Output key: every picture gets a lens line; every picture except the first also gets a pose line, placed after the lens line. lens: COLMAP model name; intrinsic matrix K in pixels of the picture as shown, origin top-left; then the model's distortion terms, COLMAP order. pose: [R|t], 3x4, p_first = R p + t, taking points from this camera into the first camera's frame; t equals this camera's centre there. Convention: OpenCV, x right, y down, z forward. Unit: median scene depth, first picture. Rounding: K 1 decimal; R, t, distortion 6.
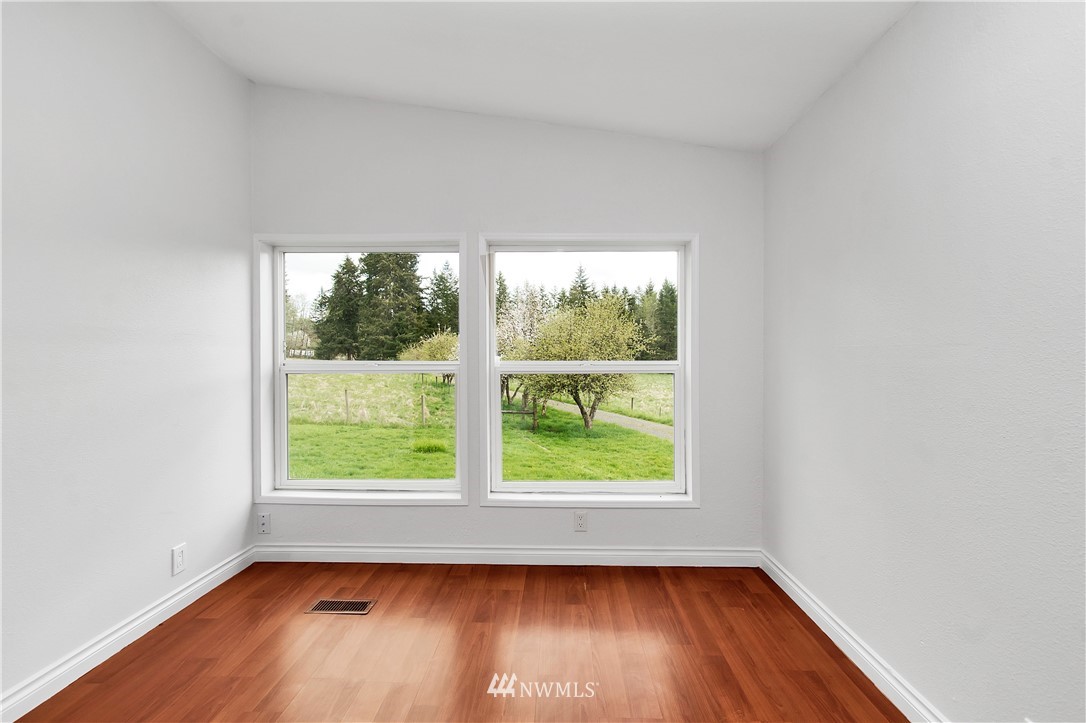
lens RADIAL K [[512.7, 0, 544.3], [0, 512.7, 357.4], [0, 0, 1]] dist [-0.026909, 0.018787]
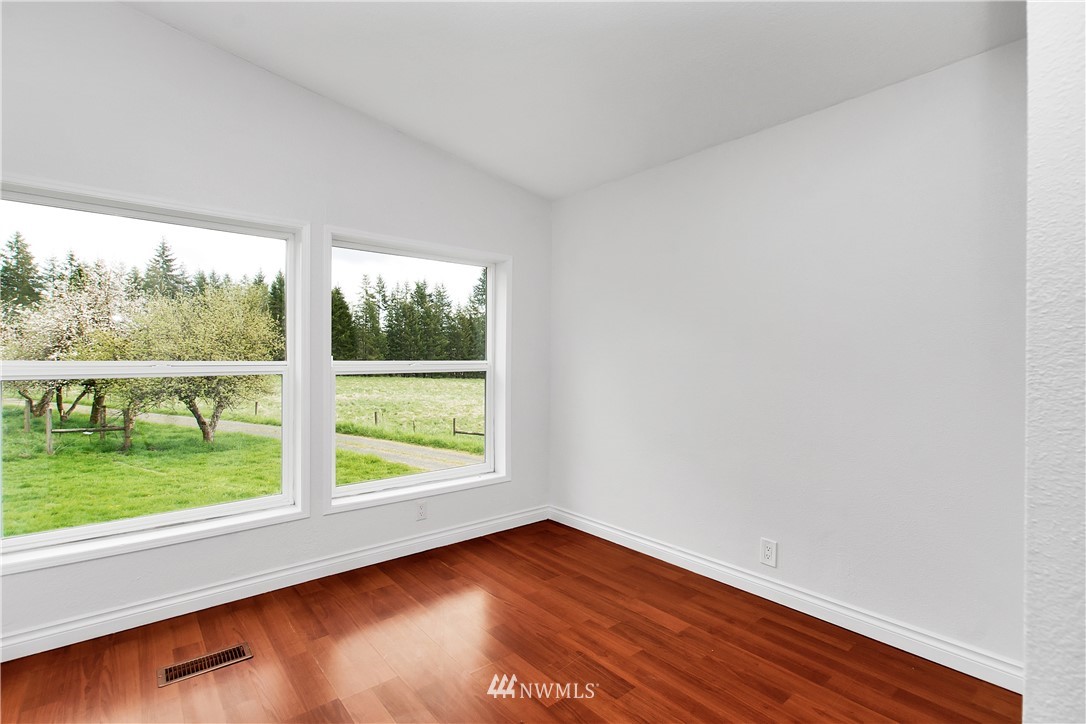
lens RADIAL K [[515.7, 0, 548.7], [0, 515.7, 358.1], [0, 0, 1]] dist [-0.014929, 0.010415]
pose [[0.740577, 0.002423, 0.671967, -0.073270], [-0.003864, 0.999992, 0.000652, -0.000108], [-0.671960, -0.003080, 0.740581, 0.003580]]
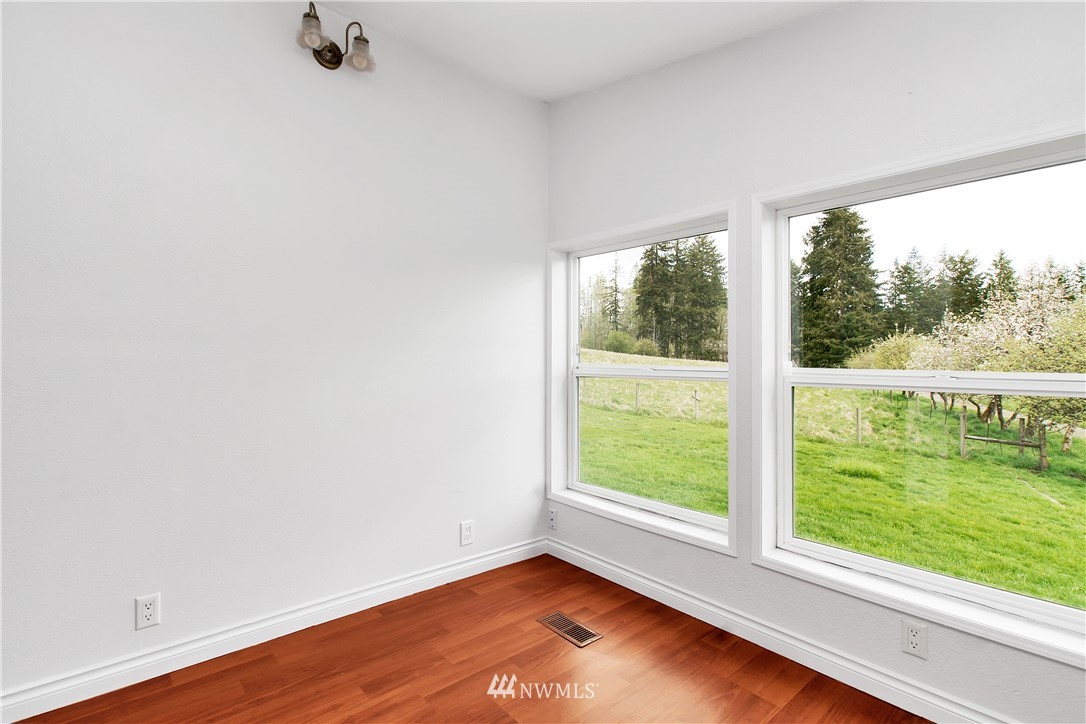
lens RADIAL K [[512.7, 0, 544.3], [0, 512.7, 357.9], [0, 0, 1]] dist [-0.026909, 0.018787]
pose [[0.676514, 0.004910, -0.736414, 0.034347], [-0.011861, 0.999921, -0.004228, -0.000023], [0.736334, 0.011595, 0.676518, 0.044476]]
